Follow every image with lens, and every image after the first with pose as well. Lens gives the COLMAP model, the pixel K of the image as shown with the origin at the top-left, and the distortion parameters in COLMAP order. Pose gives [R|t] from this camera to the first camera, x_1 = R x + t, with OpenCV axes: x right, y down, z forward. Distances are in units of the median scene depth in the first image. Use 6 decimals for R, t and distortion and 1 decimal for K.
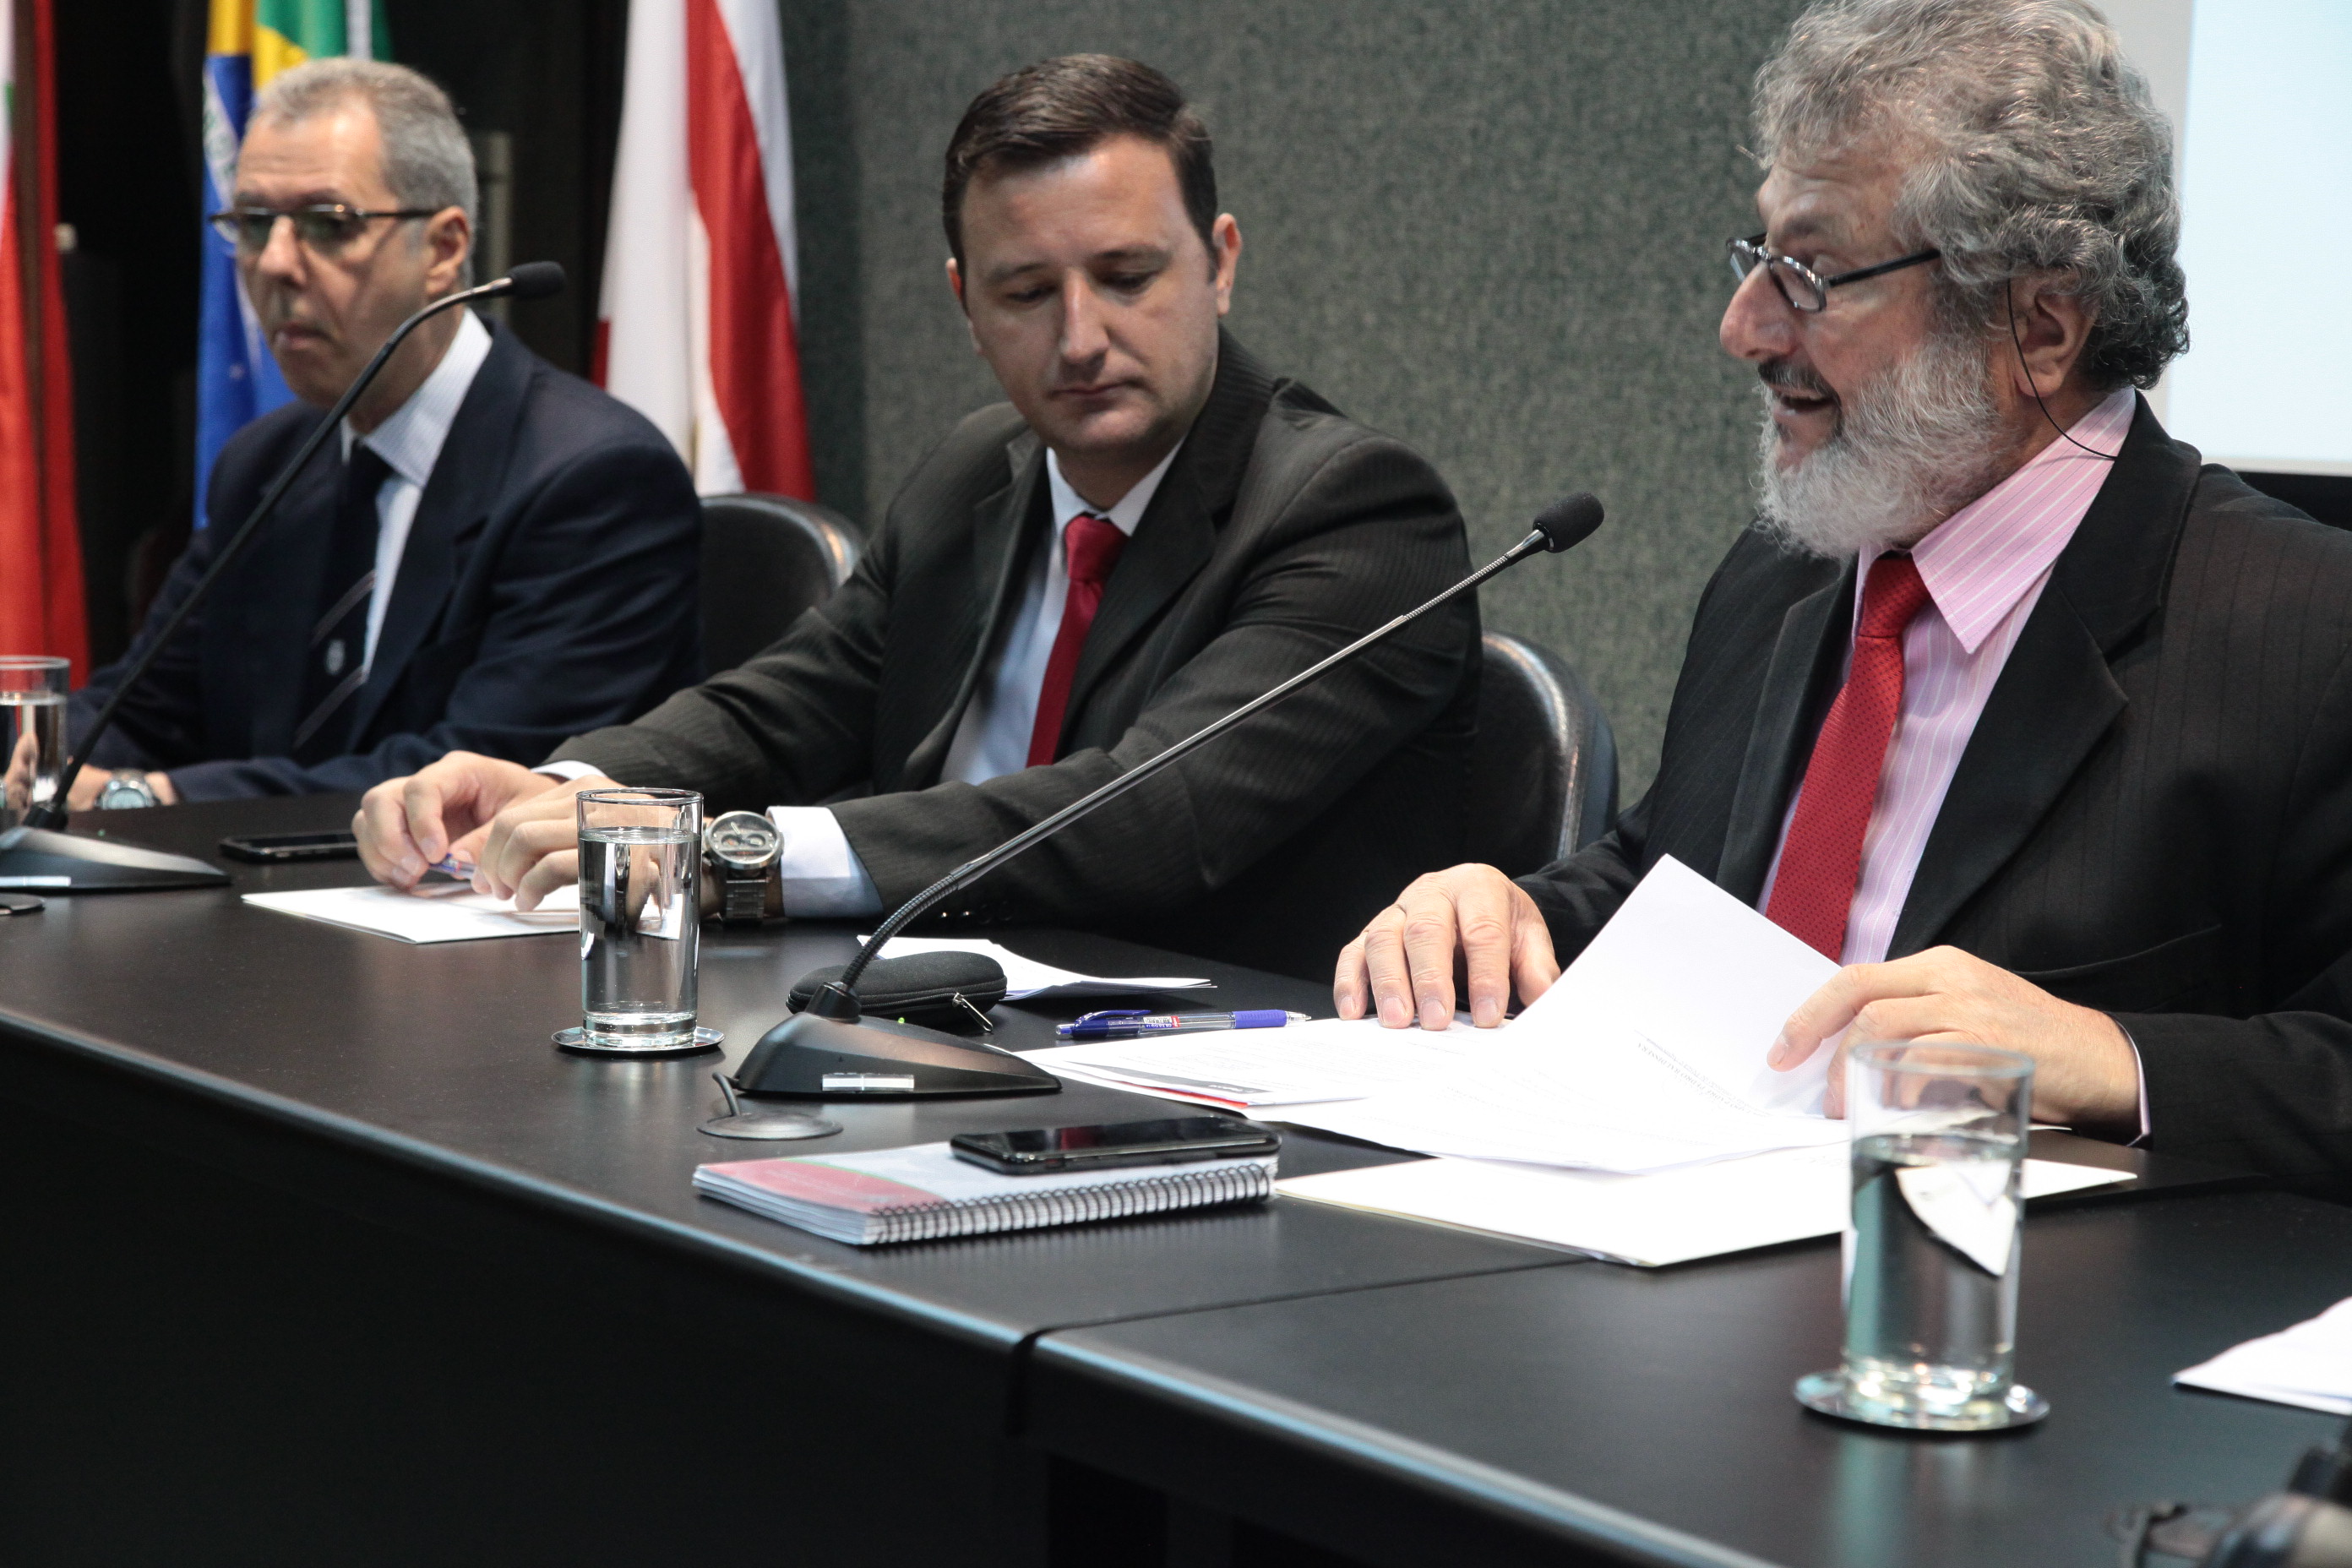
lens RADIAL K [[5341.7, 0, 1163.2], [0, 5341.7, 764.2], [0, 0, 1]] dist [0.454730, 0.000000]
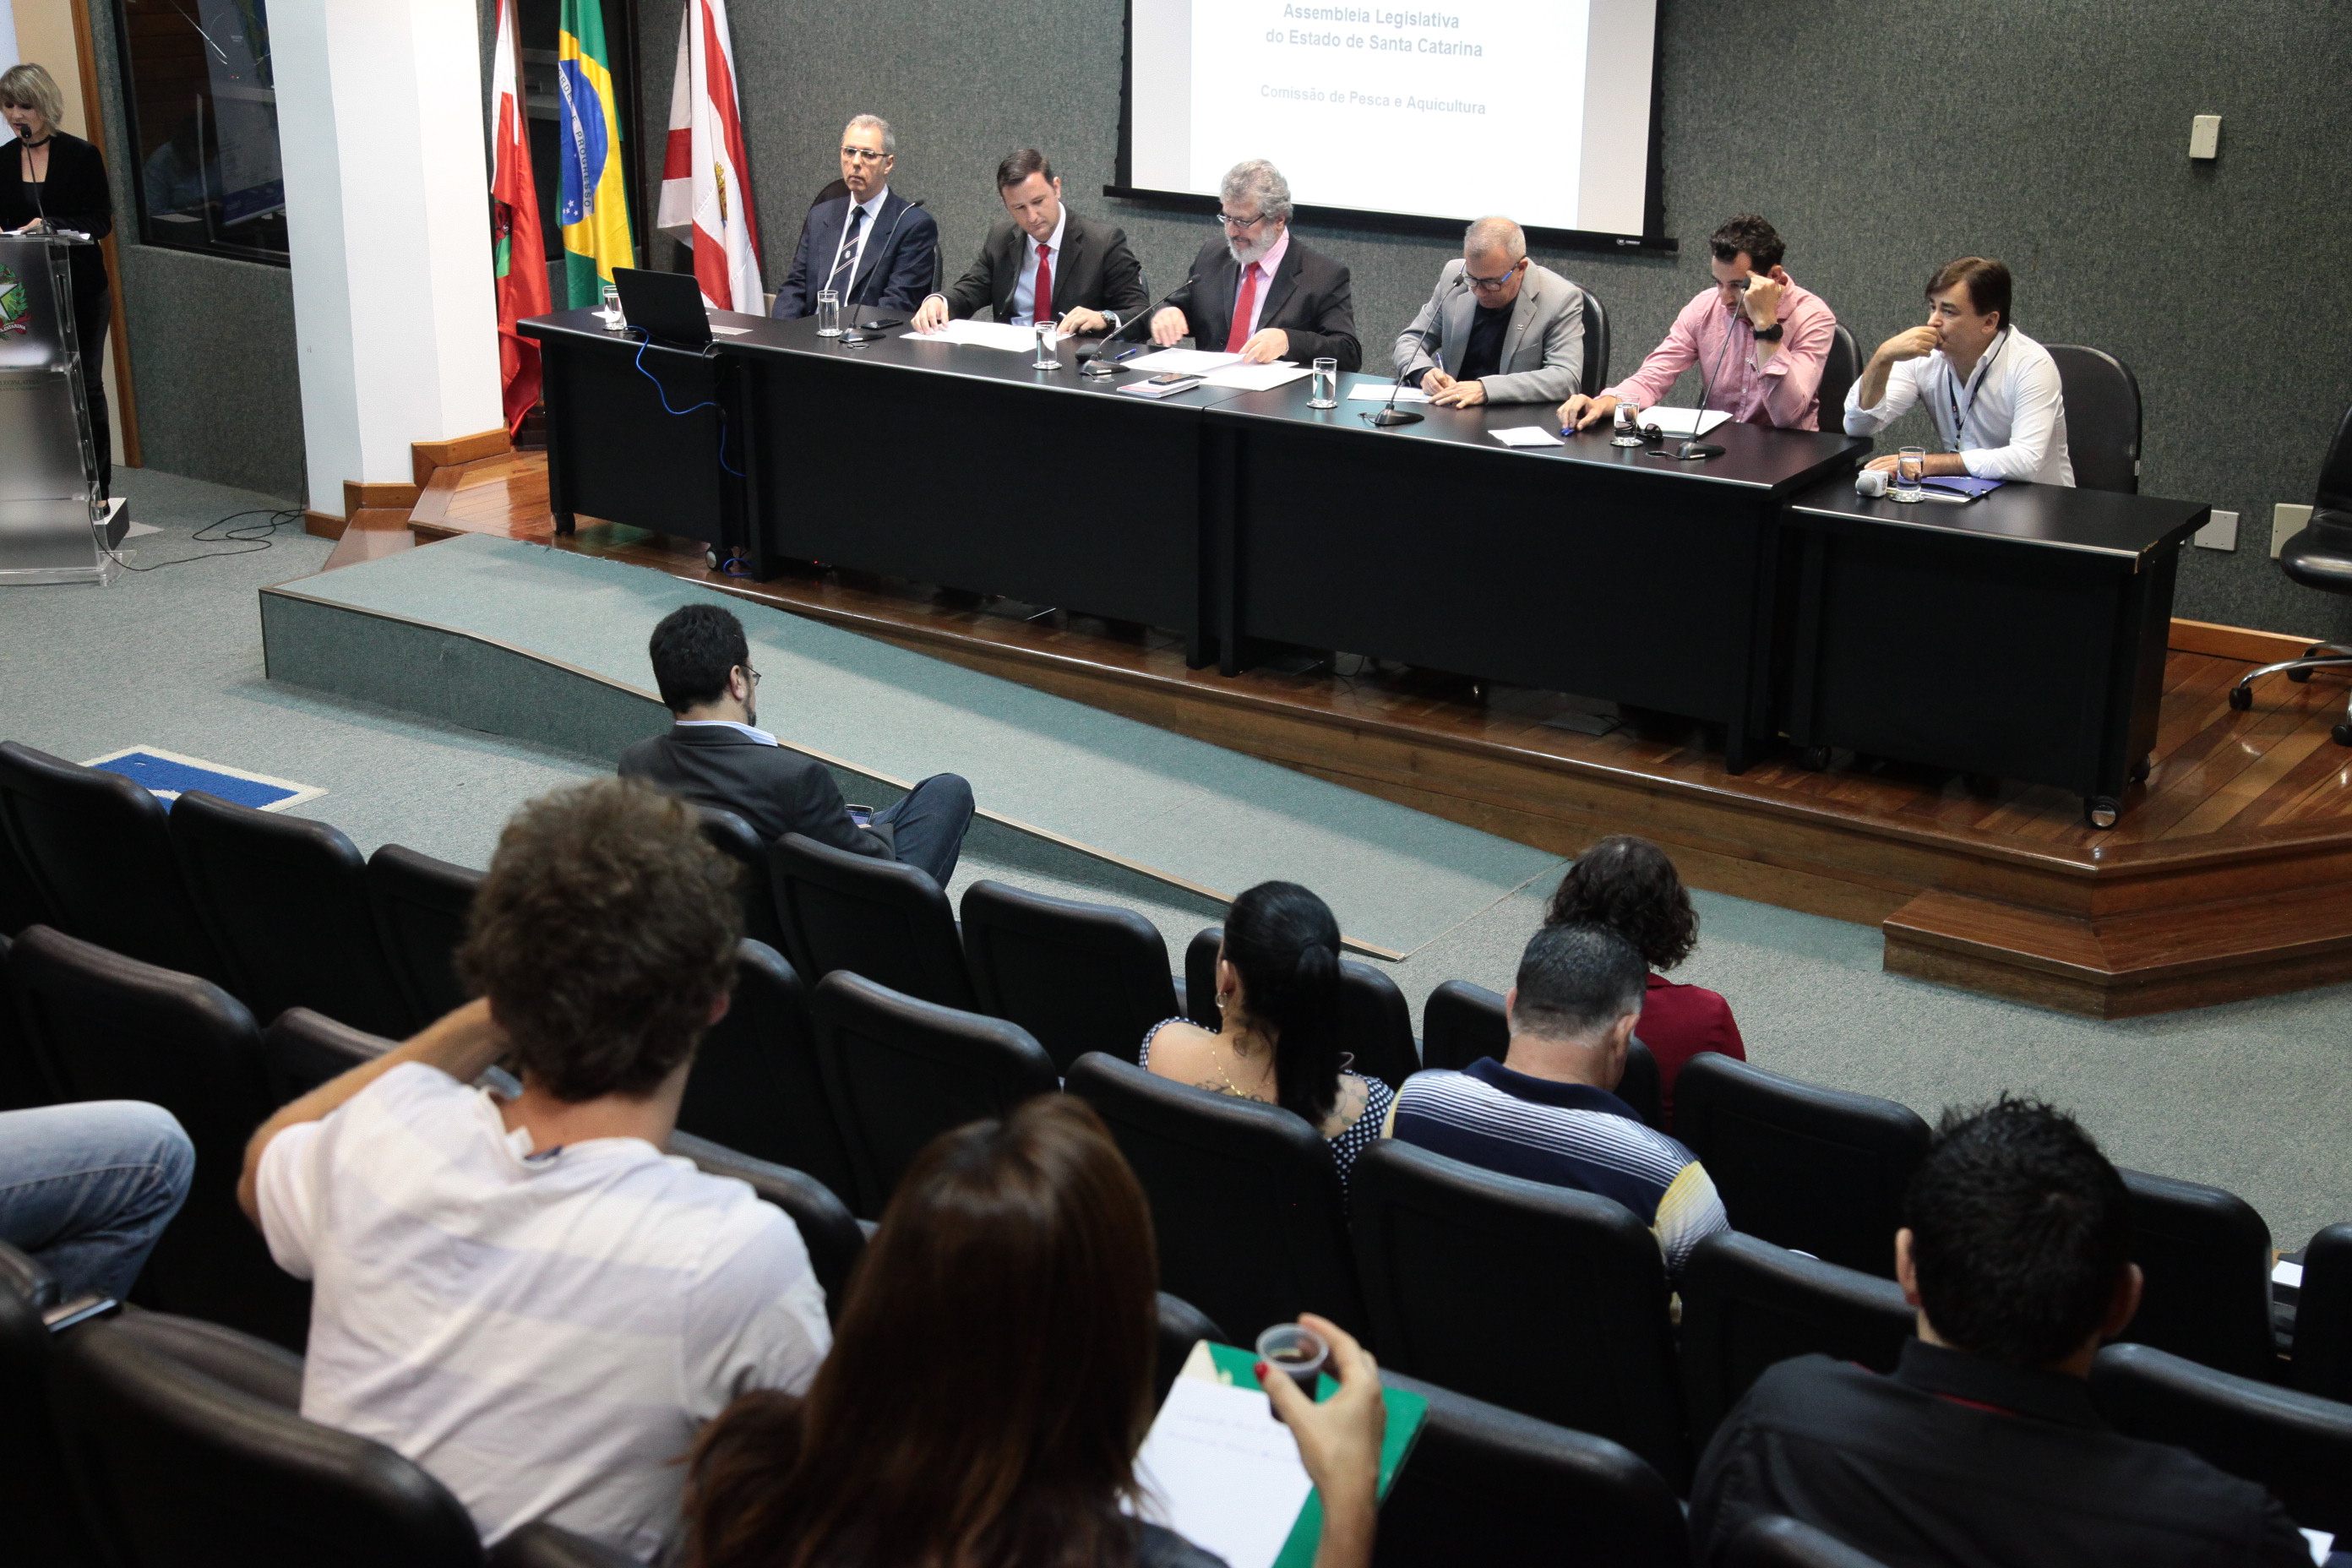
lens RADIAL K [[3243.3, 0, 1165.7], [0, 3243.3, 800.2], [0, 0, 1]] dist [0.158403, 0.000000]
pose [[0.935612, -0.130454, 0.328042, -0.940973], [0.051757, 0.969867, 0.238074, -0.255555], [-0.349215, -0.205767, 0.914171, -1.862208]]
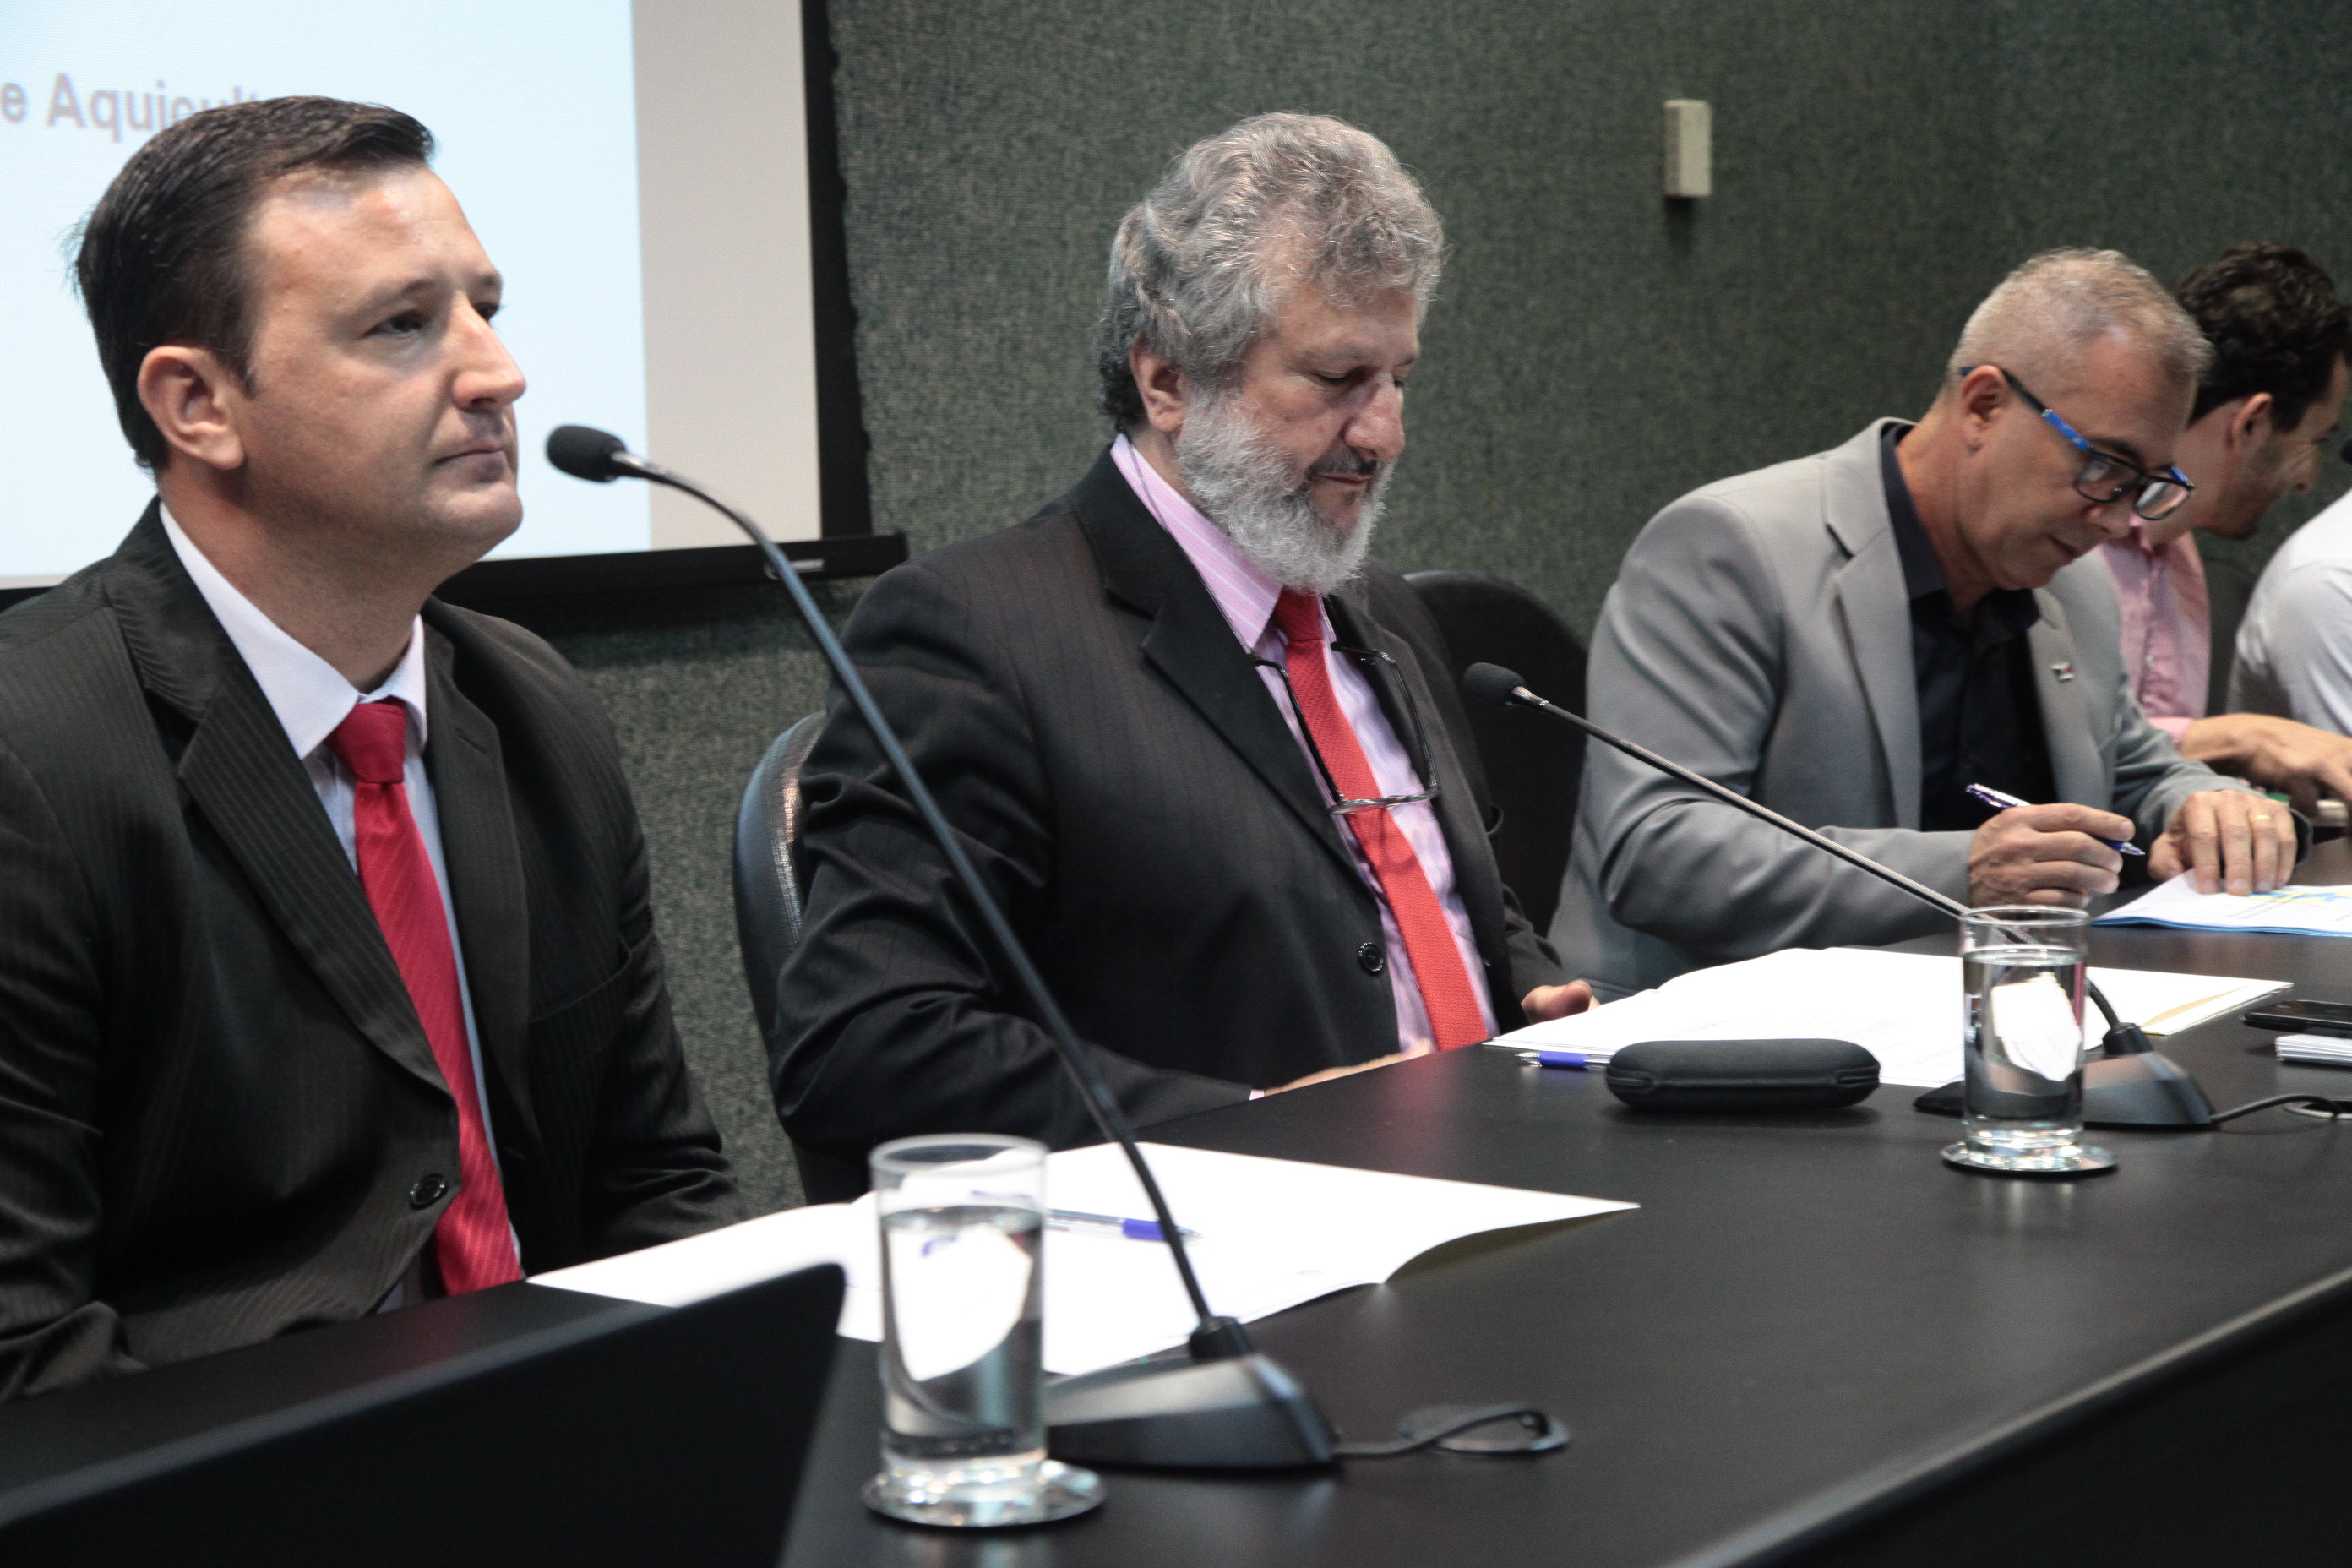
lens RADIAL K [[4412.1, 0, 1175.3], [0, 4412.1, 783.3], [0, 0, 1]] dist [0.299724, 0.000000]
pose [[-0.355712, -0.104459, 0.928740, -0.630773], [0.096256, 0.984355, 0.147581, -0.124179], [-0.929626, 0.141893, -0.340092, 1.130042]]
